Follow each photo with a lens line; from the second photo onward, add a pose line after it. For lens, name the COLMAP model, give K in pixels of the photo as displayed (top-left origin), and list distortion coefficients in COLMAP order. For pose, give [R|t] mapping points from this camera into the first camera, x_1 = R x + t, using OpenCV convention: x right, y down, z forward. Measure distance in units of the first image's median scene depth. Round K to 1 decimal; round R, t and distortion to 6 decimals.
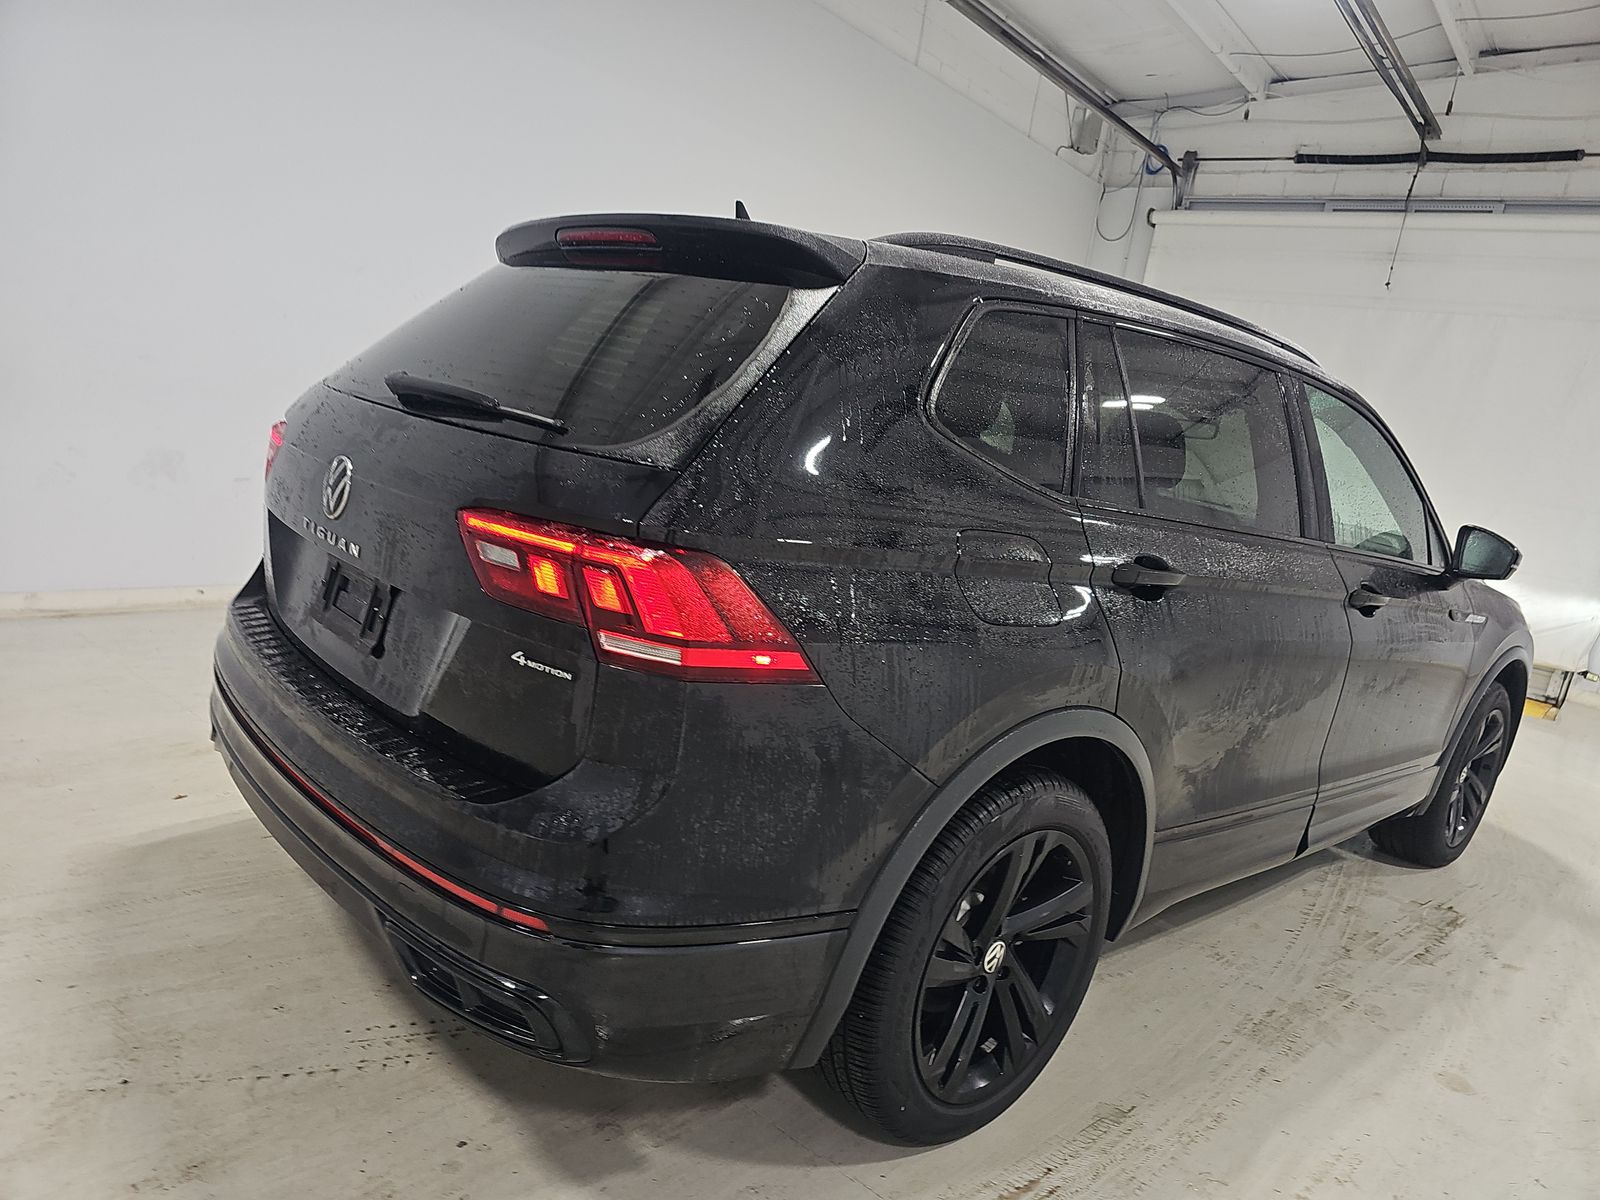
lens RADIAL K [[1040.4, 0, 796.1], [0, 1040.4, 602.0], [0, 0, 1]] dist [0.046597, -0.033497]
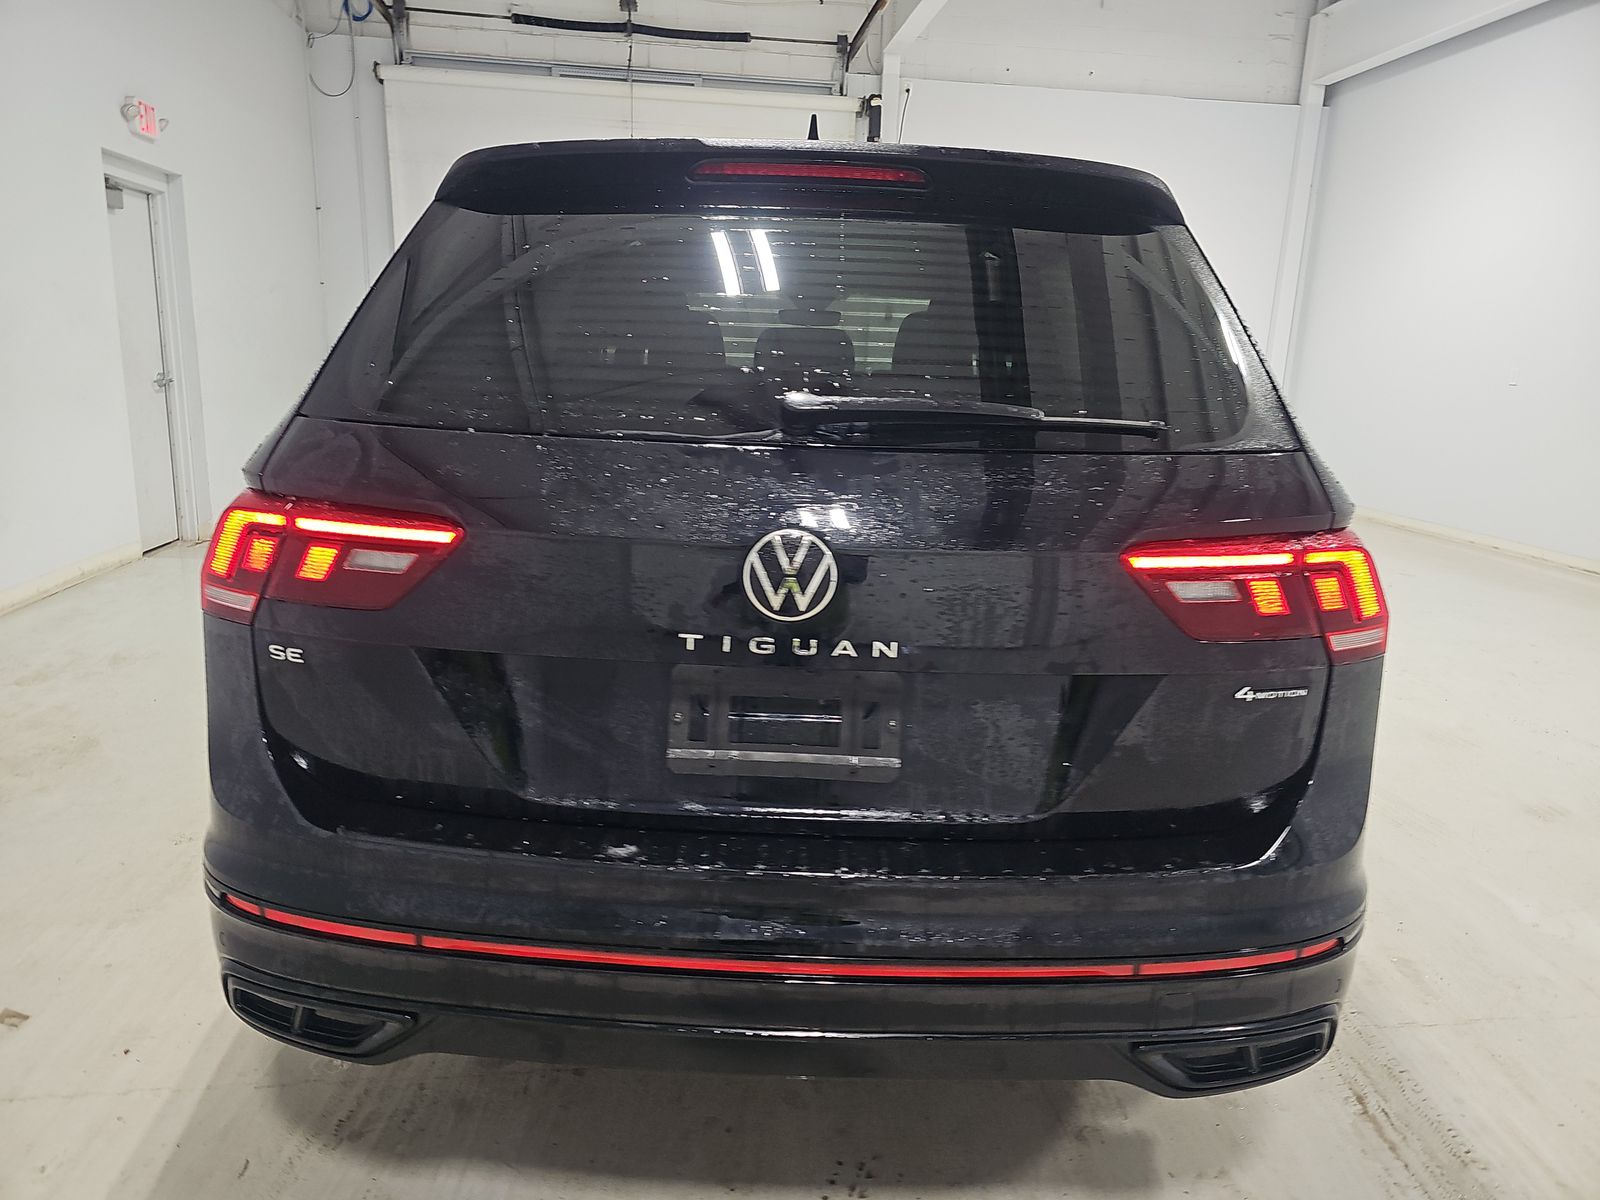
lens RADIAL K [[1040.4, 0, 802.0], [0, 1040.4, 594.9], [0, 0, 1]] dist [0.046597, -0.033497]
pose [[0.693864, -0.290300, 0.658998, -0.164873], [0.209844, 0.956935, 0.200600, -0.043212], [-0.688853, -0.000903, 0.724901, 0.092197]]
